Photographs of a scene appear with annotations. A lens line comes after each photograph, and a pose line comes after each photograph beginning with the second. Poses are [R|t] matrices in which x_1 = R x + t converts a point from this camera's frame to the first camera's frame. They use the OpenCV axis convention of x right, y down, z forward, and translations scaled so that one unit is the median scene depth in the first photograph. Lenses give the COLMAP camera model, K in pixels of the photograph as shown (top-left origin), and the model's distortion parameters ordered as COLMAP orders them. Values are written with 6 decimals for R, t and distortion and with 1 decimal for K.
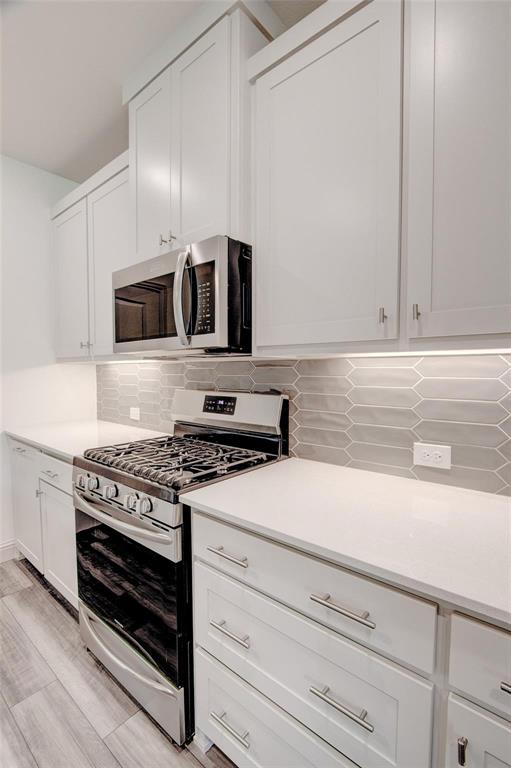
lens RADIAL K [[358.4, 0, 257.7], [0, 358.4, 390.2], [0, 0, 1]] dist [-0.015885, 0.001898]
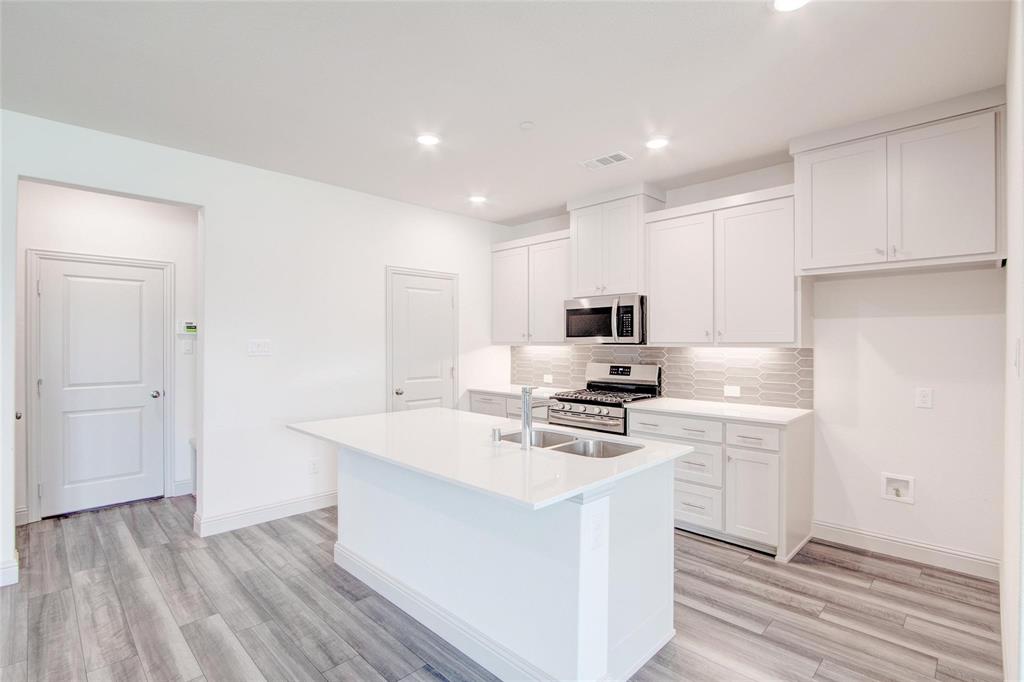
lens RADIAL K [[496.8, 0, 512.0], [0, 496.8, 341.0], [0, 0, 1]] dist [-0.015950, 0.000037]
pose [[0.996943, -0.000195, -0.078135, -0.526037], [-0.004123, 0.998472, -0.055107, 0.035514], [0.078027, 0.055261, 0.995419, -1.803988]]
